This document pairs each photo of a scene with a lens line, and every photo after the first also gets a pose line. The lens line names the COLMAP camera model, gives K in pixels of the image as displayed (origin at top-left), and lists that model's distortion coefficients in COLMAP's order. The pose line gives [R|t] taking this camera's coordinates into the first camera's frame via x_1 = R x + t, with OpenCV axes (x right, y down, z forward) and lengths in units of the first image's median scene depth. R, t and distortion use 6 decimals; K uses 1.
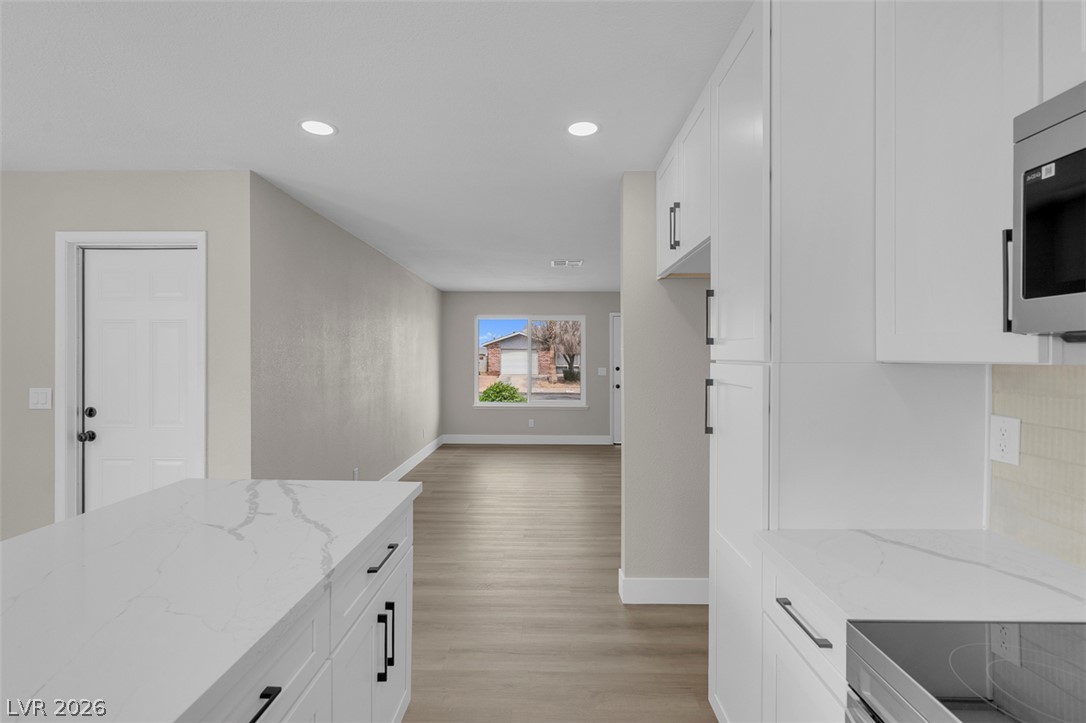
lens RADIAL K [[491.8, 0, 544.5], [0, 491.8, 357.5], [0, 0, 1]] dist [-0.004137, 0.000377]
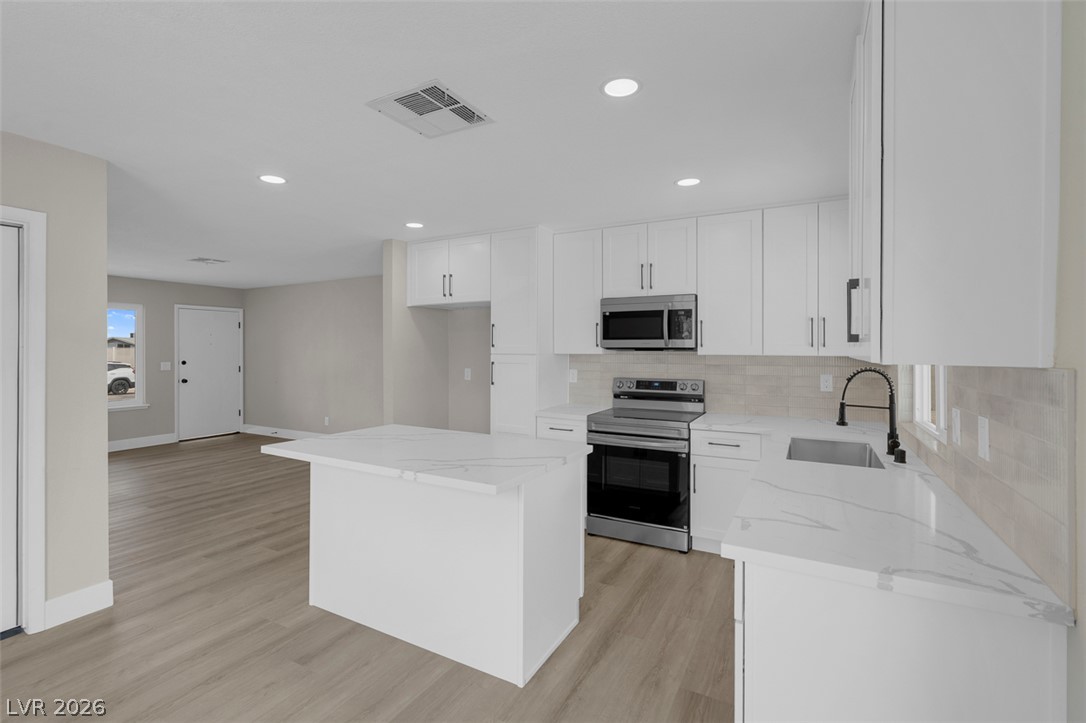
lens RADIAL K [[493.1, 0, 538.7], [0, 493.1, 348.7], [0, 0, 1]] dist [-0.002514, 0.000225]
pose [[0.471640, -0.000380, 0.881791, -0.705334], [0.000569, 1.000000, 0.000126, -0.008173], [-0.881791, 0.000443, 0.471640, -0.134540]]
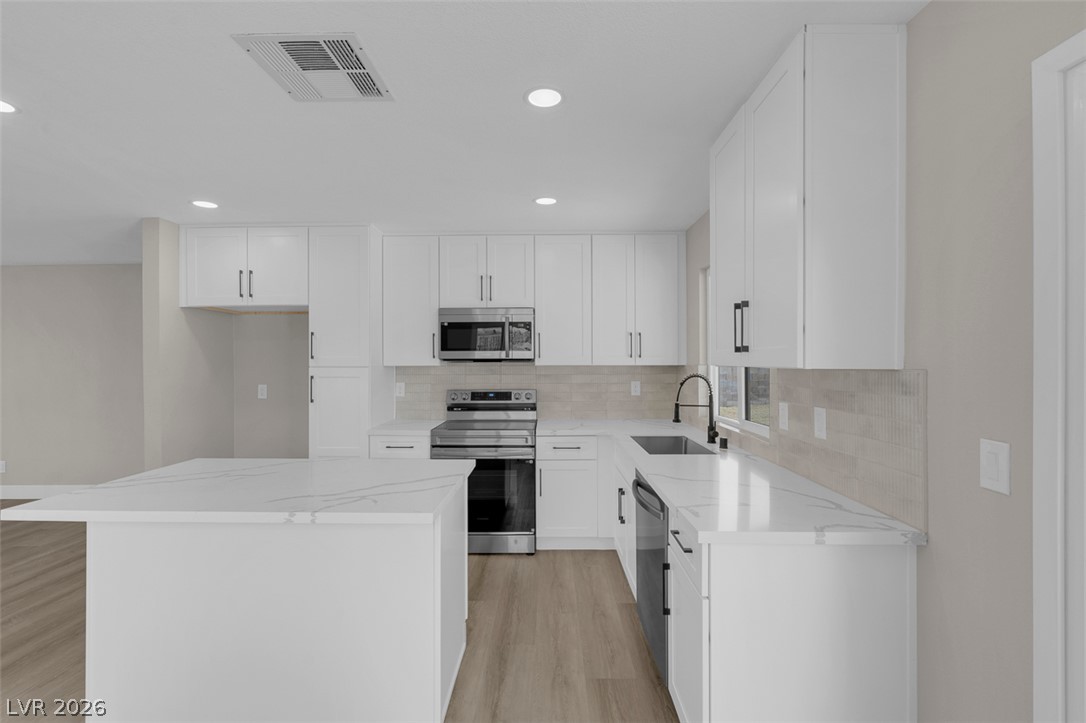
lens RADIAL K [[491.4, 0, 539.8], [0, 491.4, 361.5], [0, 0, 1]] dist [-0.003009, 0.000870]
pose [[0.005061, -0.001644, 0.999986, -0.723303], [0.005220, 0.999985, 0.001618, -0.005833], [-0.999974, 0.005212, 0.005070, 0.018547]]
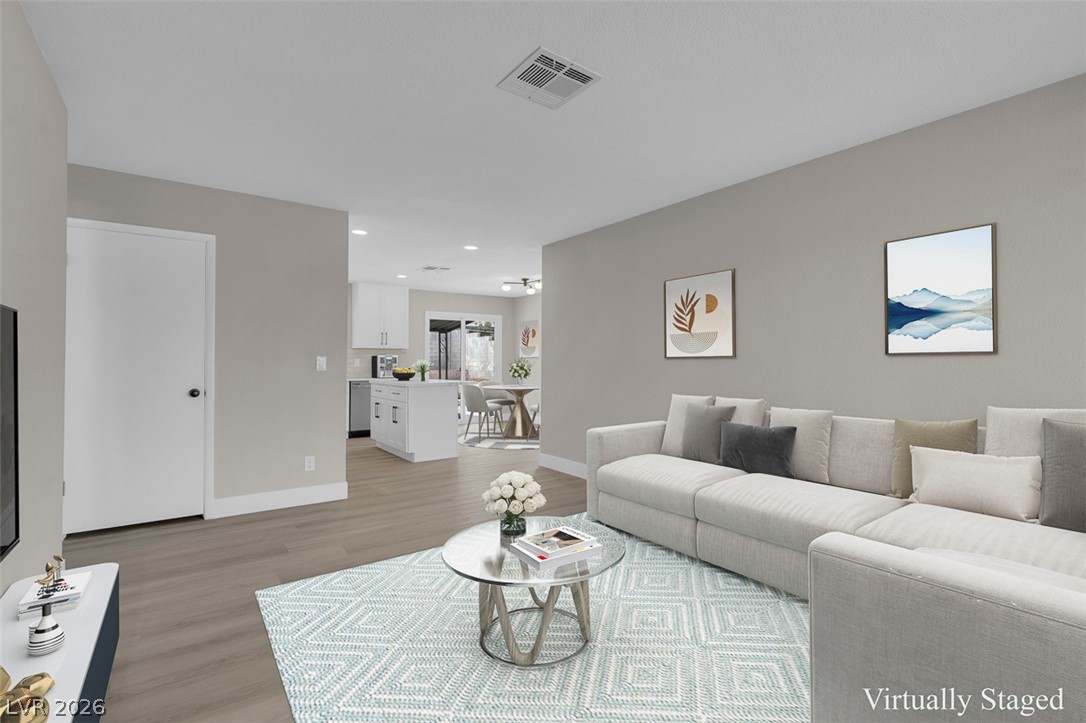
lens RADIAL K [[493.2, 0, 540.4], [0, 493.2, 357.3], [0, 0, 1]] dist [-0.006591, 0.000096]
pose [[-0.807819, -0.009737, -0.589350, 0.380862], [-0.004035, 0.999931, -0.010989, 0.055465], [0.589417, -0.006499, -0.807803, 1.741051]]
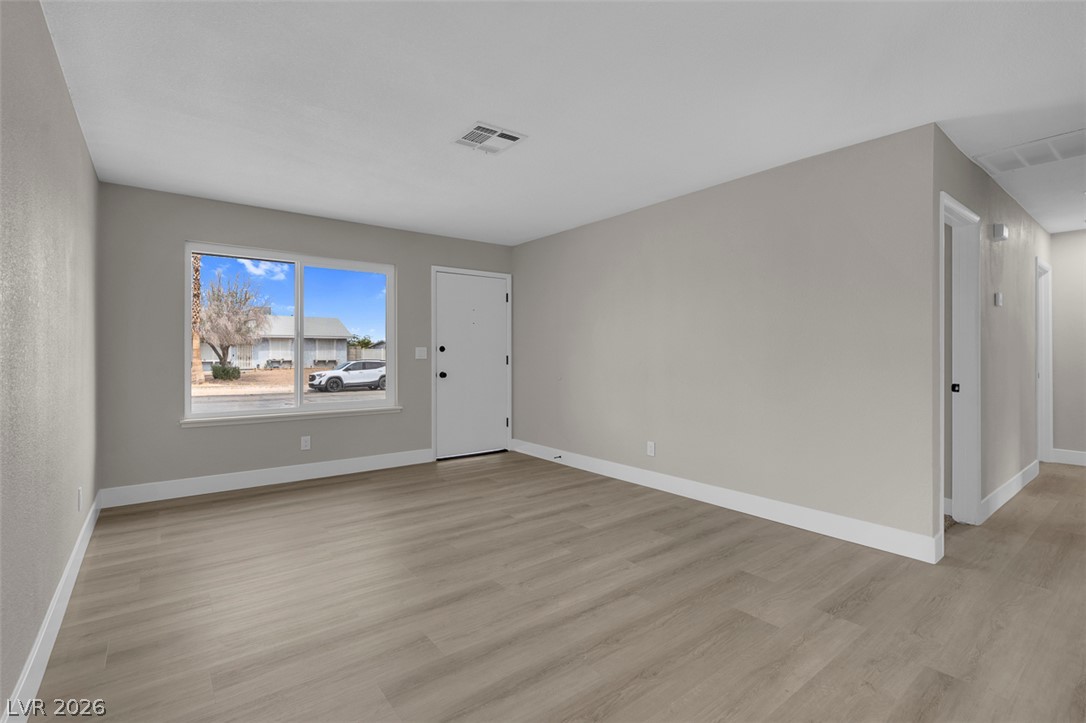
lens RADIAL K [[493.2, 0, 540.4], [0, 493.2, 357.3], [0, 0, 1]] dist [-0.006591, 0.000096]
pose [[0.782569, -0.005587, 0.622539, -0.318014], [0.000802, 0.999968, 0.007965, 0.054750], [-0.622564, -0.005734, 0.782548, 0.716119]]
